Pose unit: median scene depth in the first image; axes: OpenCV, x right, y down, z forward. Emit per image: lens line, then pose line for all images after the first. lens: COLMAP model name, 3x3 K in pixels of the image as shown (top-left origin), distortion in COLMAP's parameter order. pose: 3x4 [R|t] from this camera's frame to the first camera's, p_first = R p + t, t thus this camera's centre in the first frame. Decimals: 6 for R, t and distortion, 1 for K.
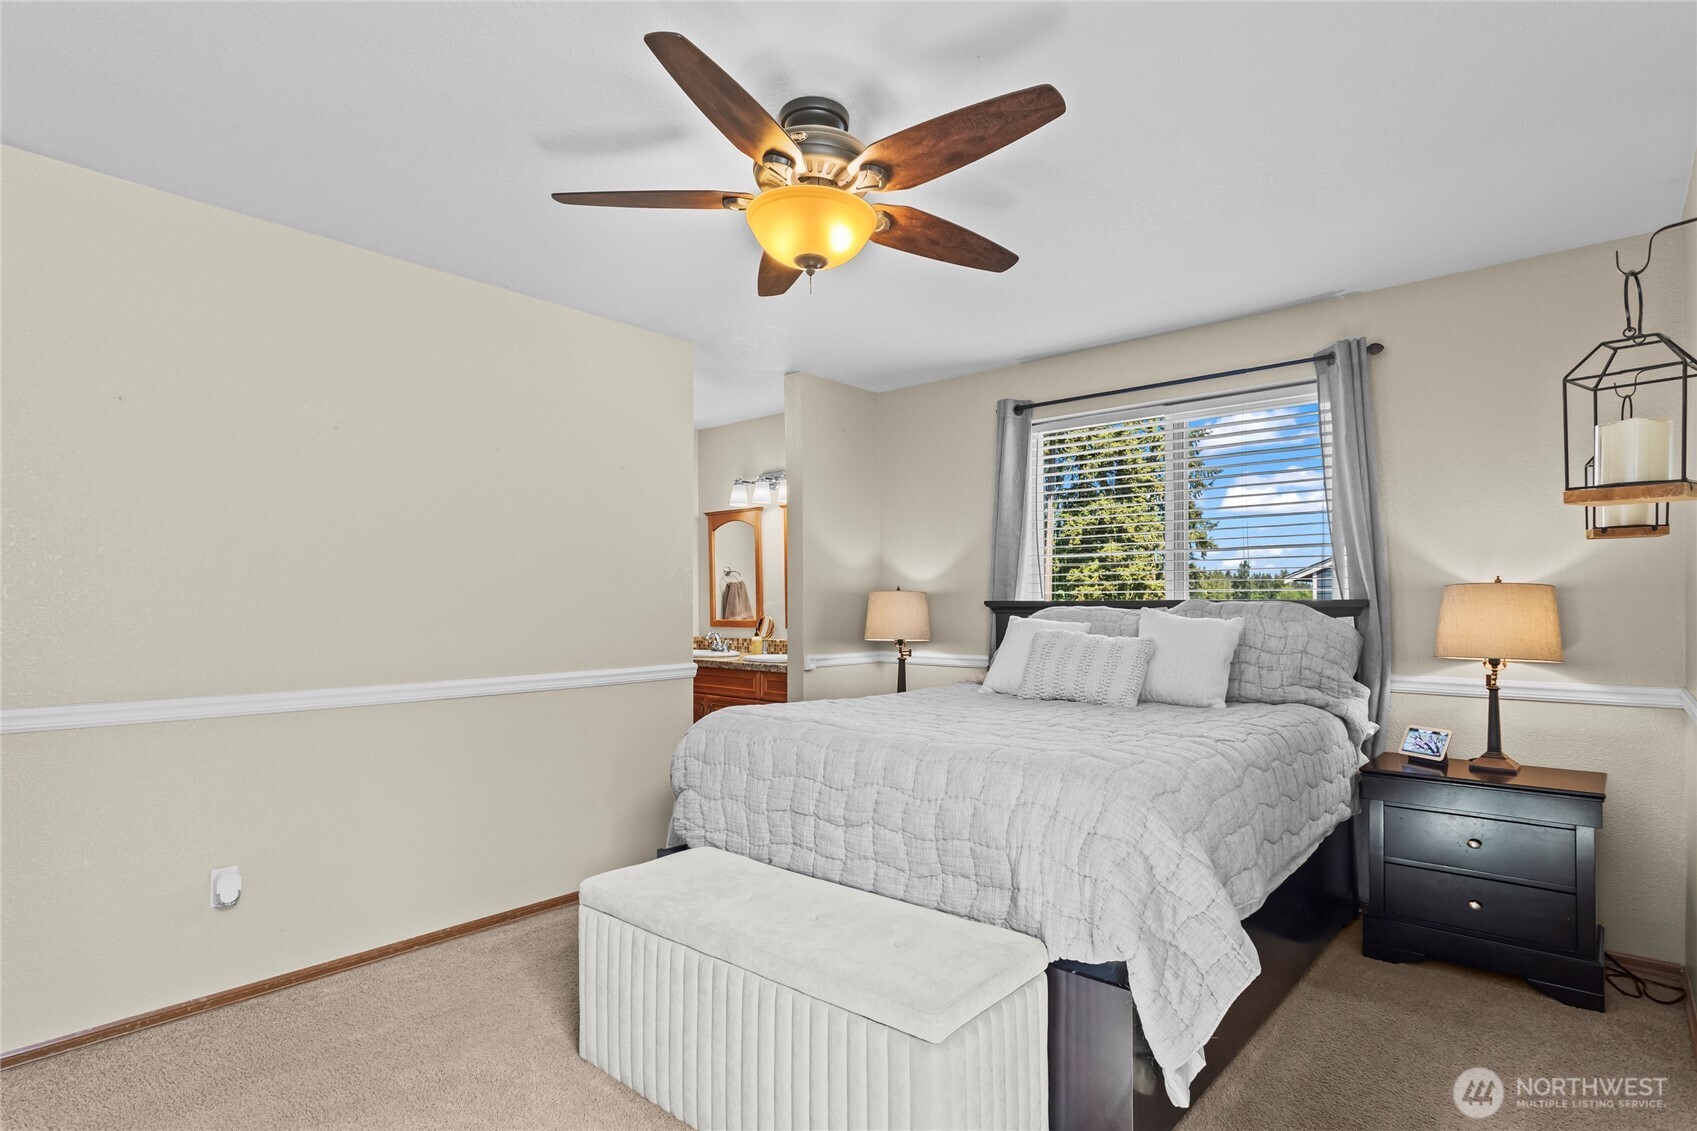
lens RADIAL K [[882.0, 0, 848.5], [0, 882.0, 565.5], [0, 0, 1]] dist [0.029168, 0.000568]
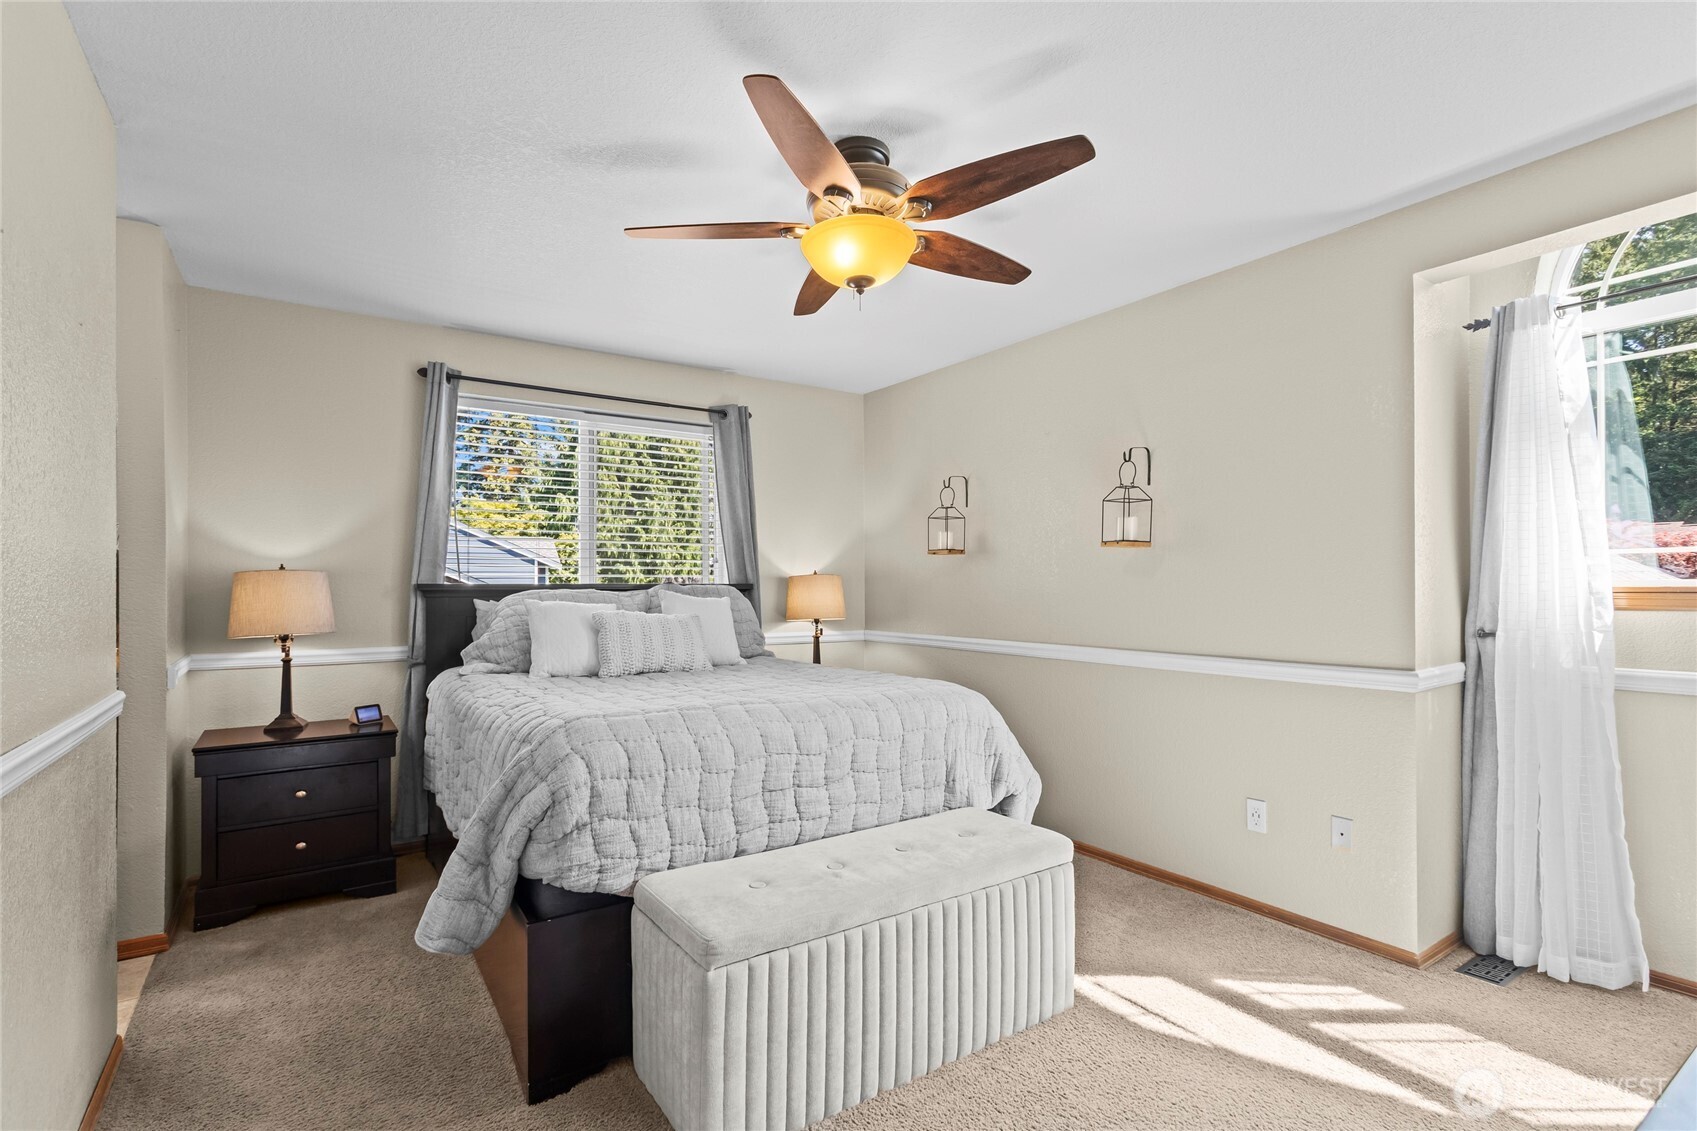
lens RADIAL K [[792.6, 0, 852.6], [0, 792.6, 573.7], [0, 0, 1]] dist [-0.002352, 0.000064]
pose [[0.250073, 0.012120, 0.968151, -0.677601], [-0.041144, 0.999151, -0.001880, 0.018010], [-0.967352, -0.039363, 0.250360, 0.504090]]
